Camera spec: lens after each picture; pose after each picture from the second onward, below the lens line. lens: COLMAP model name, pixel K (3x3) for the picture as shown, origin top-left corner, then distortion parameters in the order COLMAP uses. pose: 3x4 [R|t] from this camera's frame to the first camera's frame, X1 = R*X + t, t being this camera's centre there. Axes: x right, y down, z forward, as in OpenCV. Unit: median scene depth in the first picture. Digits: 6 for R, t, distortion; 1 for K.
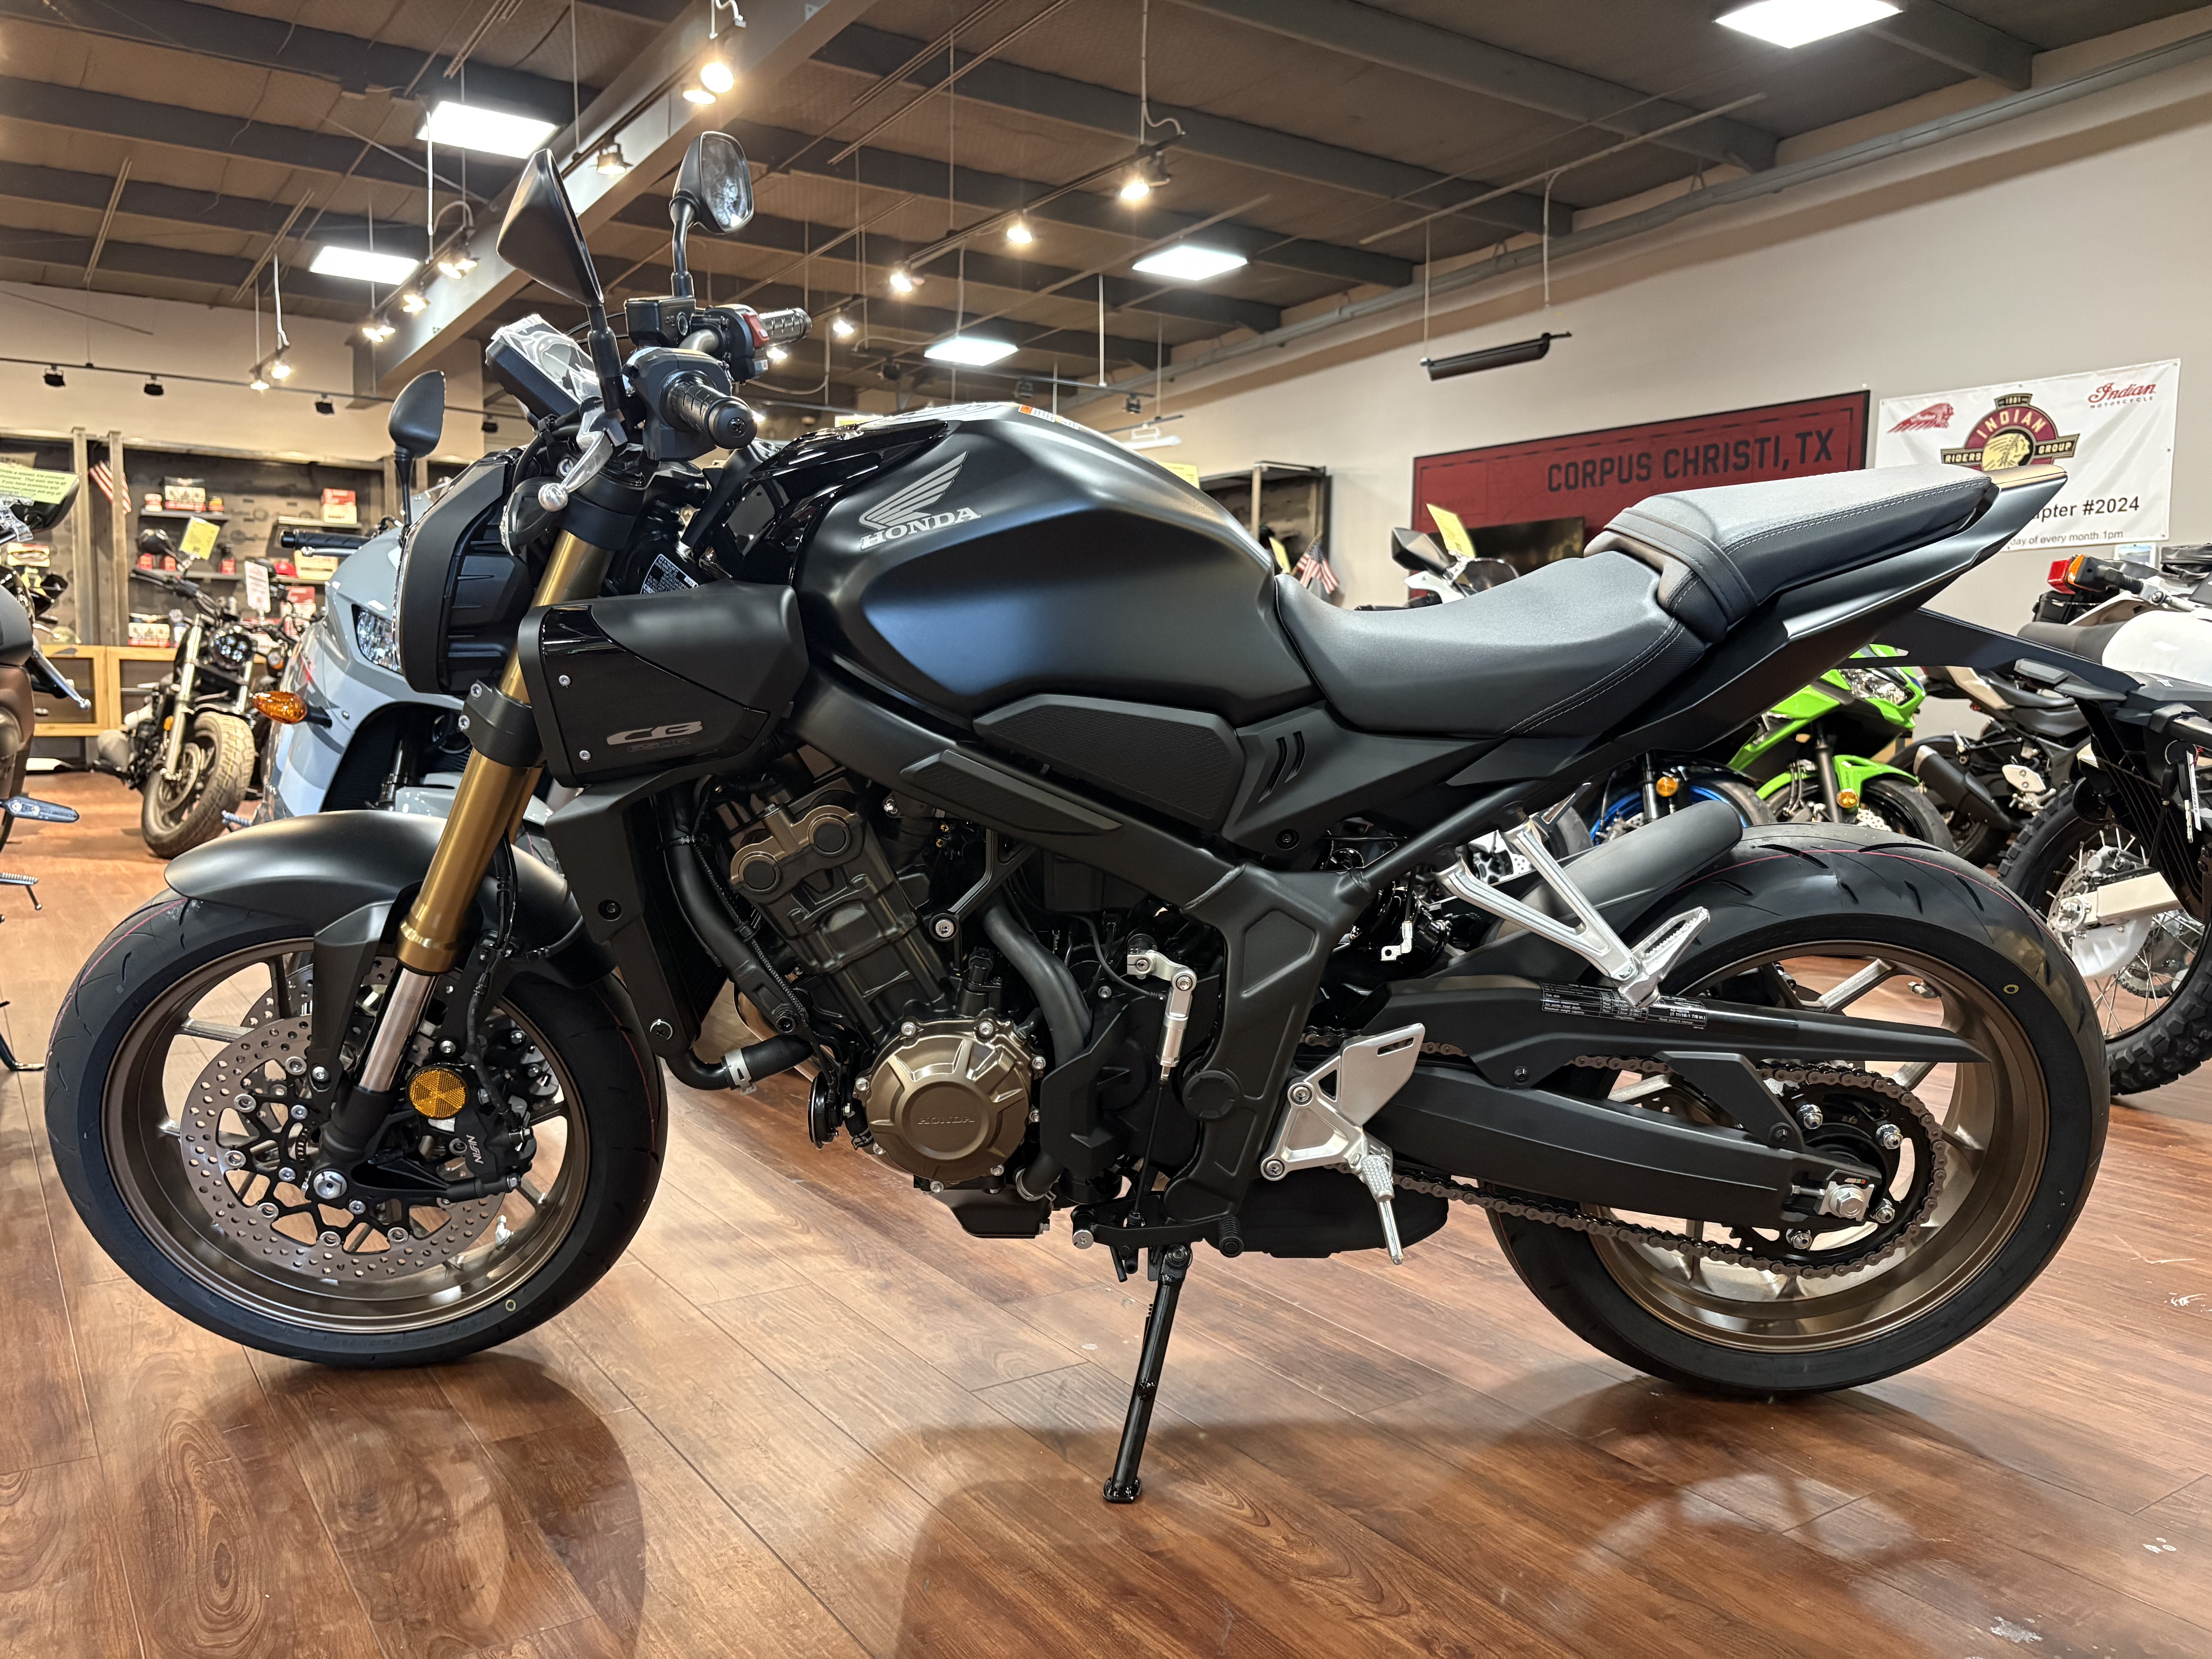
lens RADIAL K [[1687.2, 0, 1119.4], [0, 1687.2, 832.8], [0, 0, 1]] dist [0.039111, -0.046482]
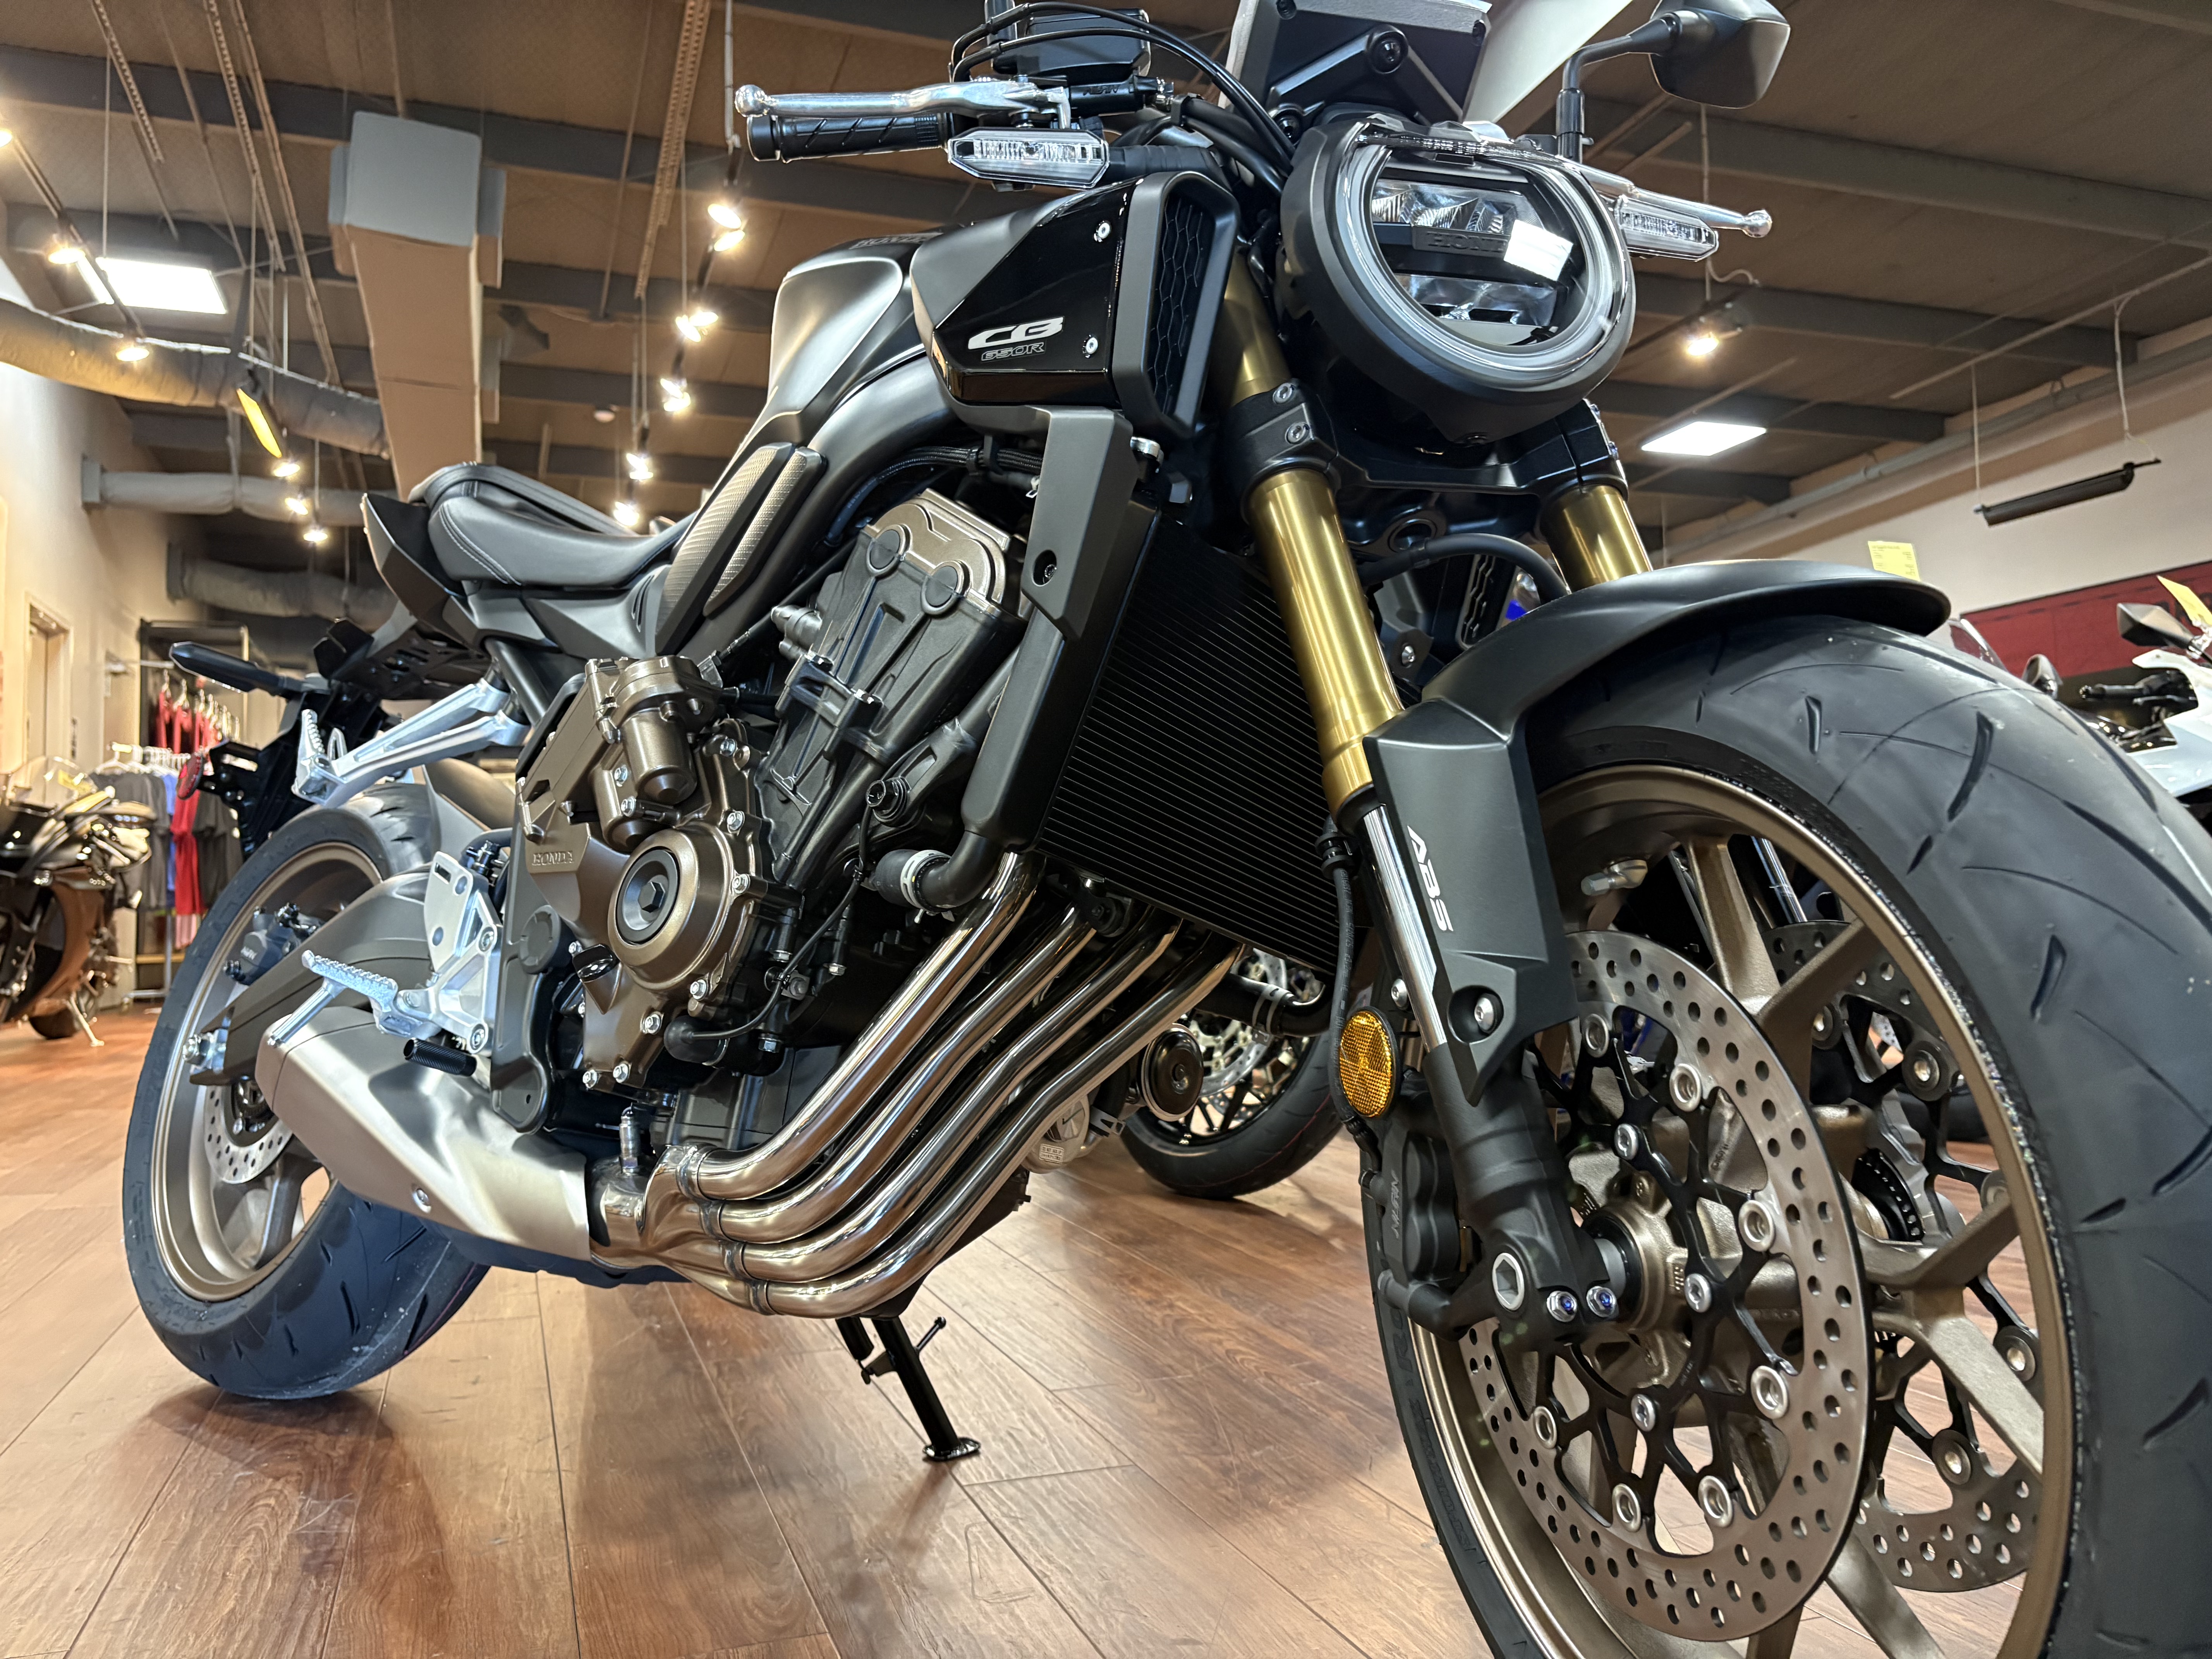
lens RADIAL K [[1687.2, 0, 1099.5], [0, 1687.2, 830.6], [0, 0, 1]] dist [0.039111, -0.046482]
pose [[0.965024, -0.043037, -0.258604, -0.363503], [0.007360, 0.990492, -0.137372, 0.173697], [0.262057, 0.130663, 0.956166, -0.076020]]
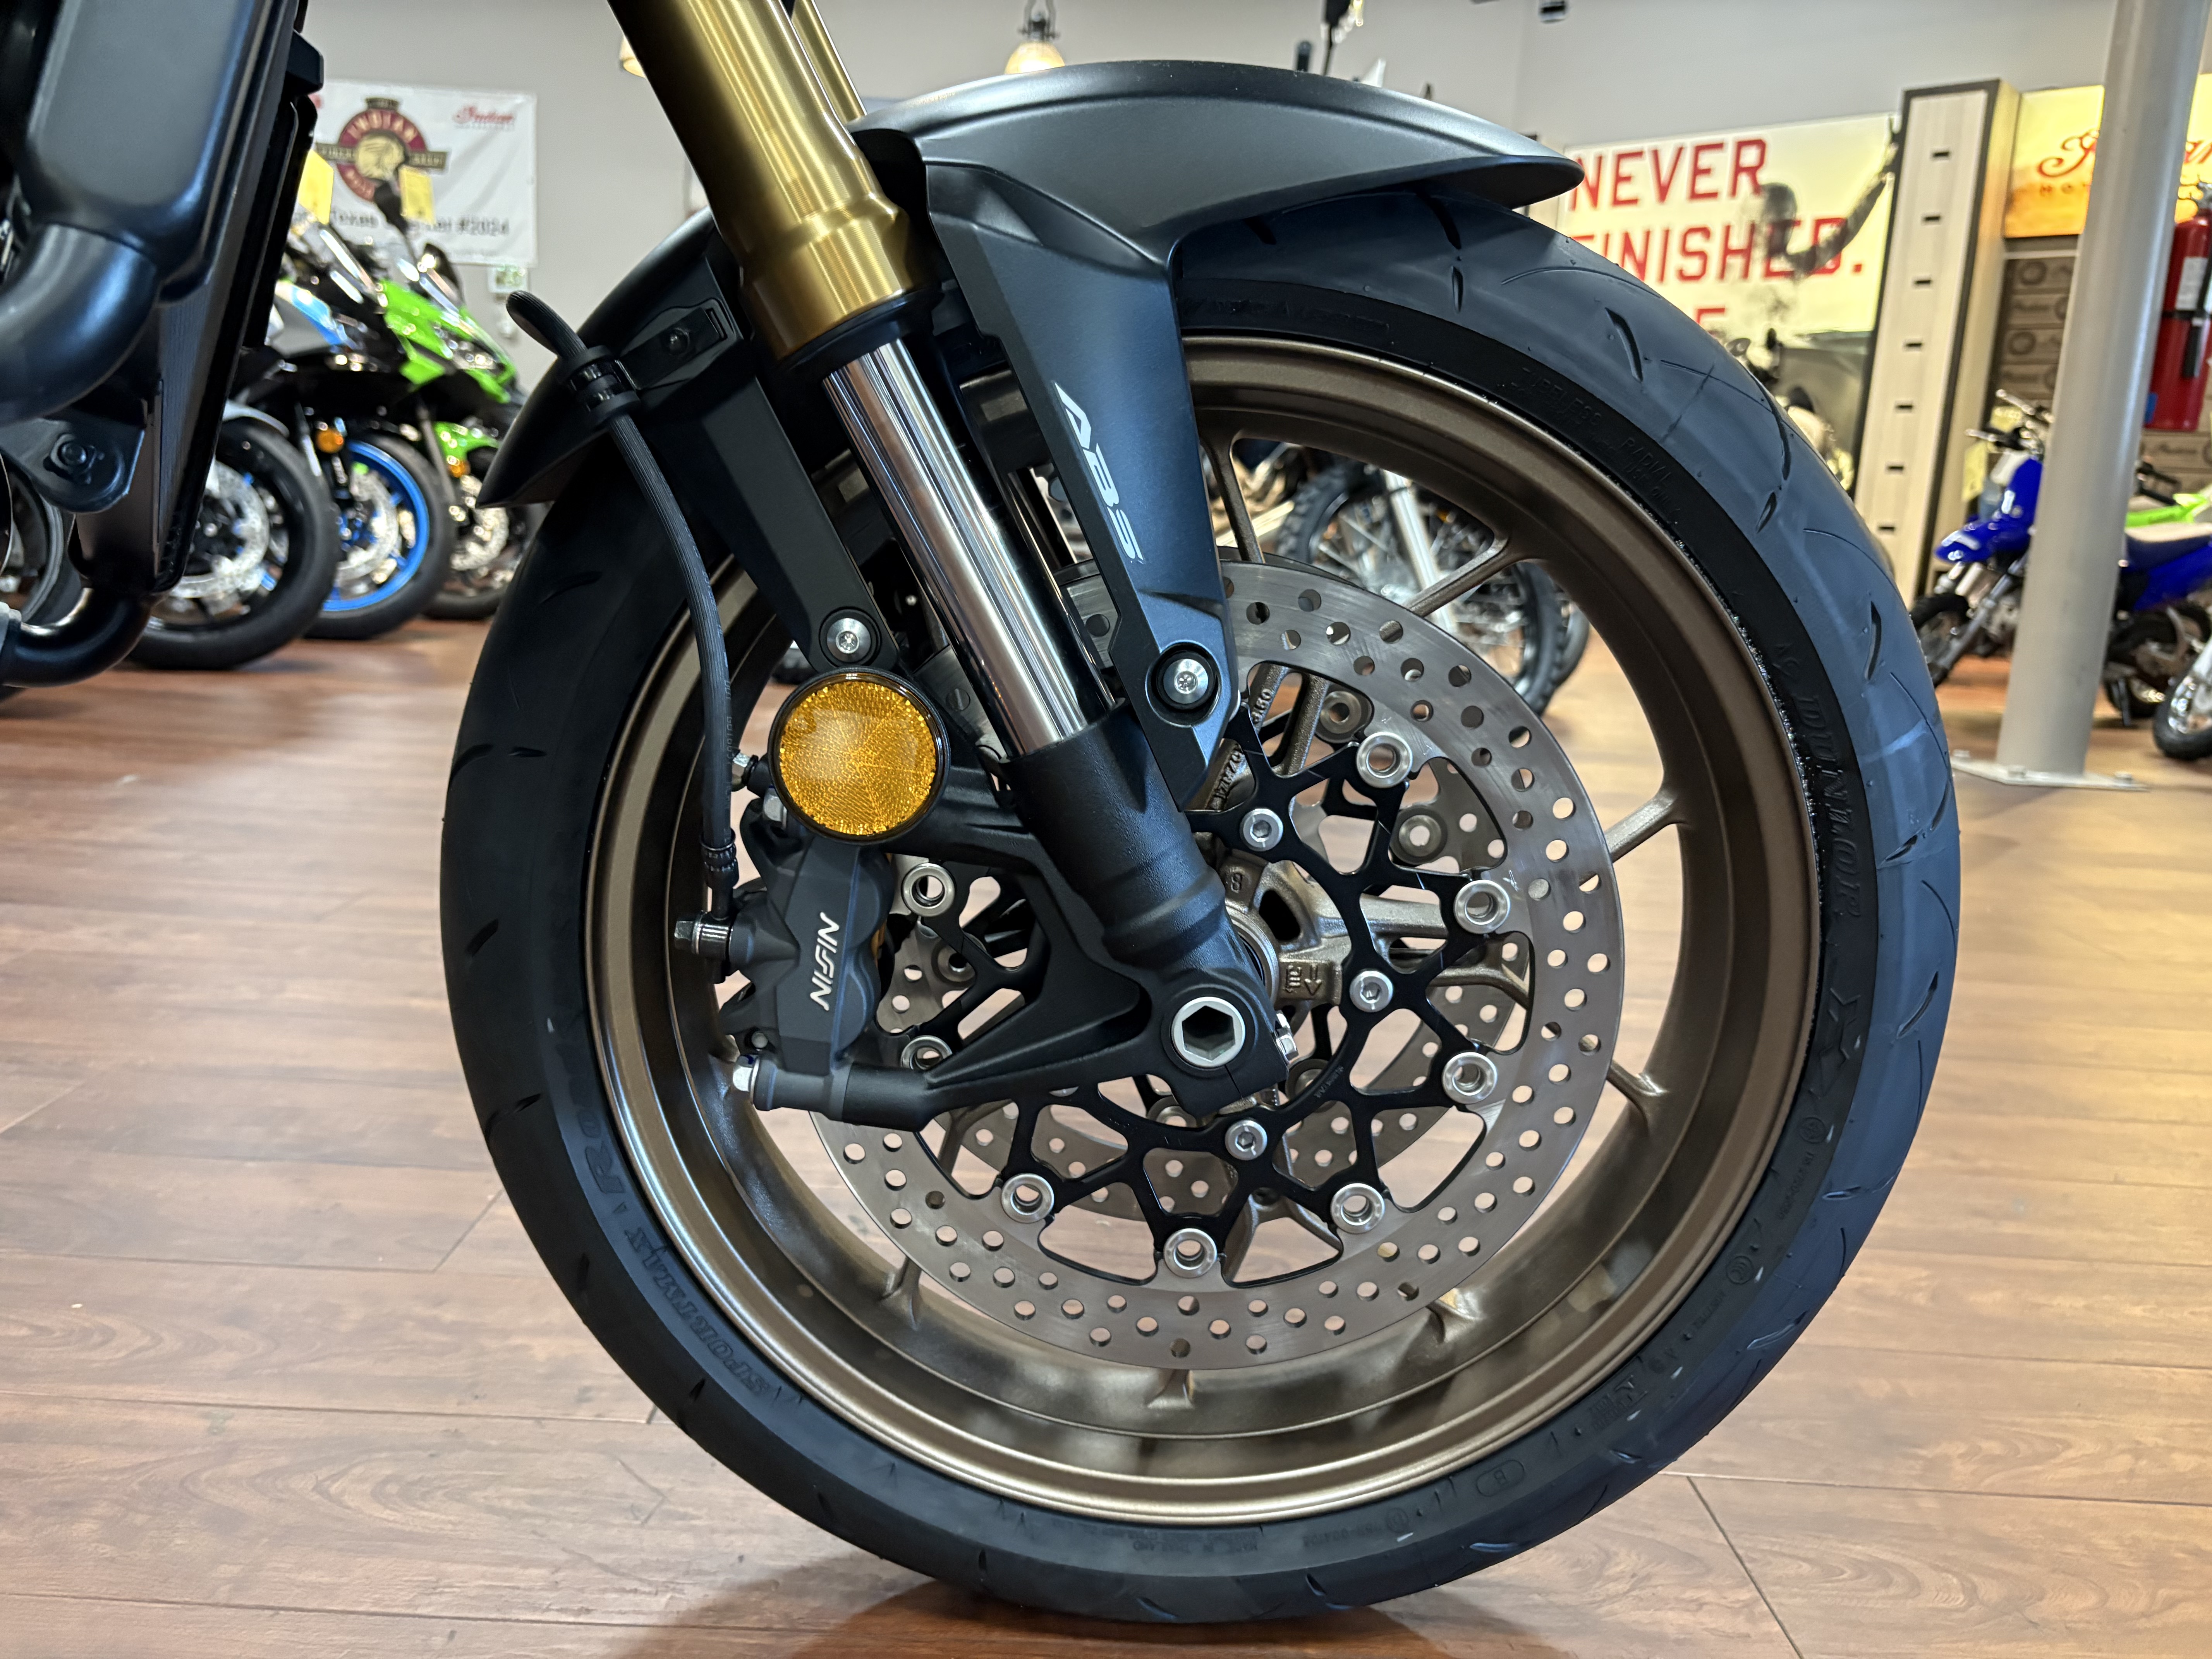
lens RADIAL K [[1687.2, 0, 1101.2], [0, 1687.2, 826.5], [0, 0, 1]] dist [0.039111, -0.046482]
pose [[0.562380, -0.136690, 0.815503, -0.676819], [0.017604, 0.987998, 0.153463, 0.136388], [-0.826692, -0.071949, 0.558036, 0.246196]]
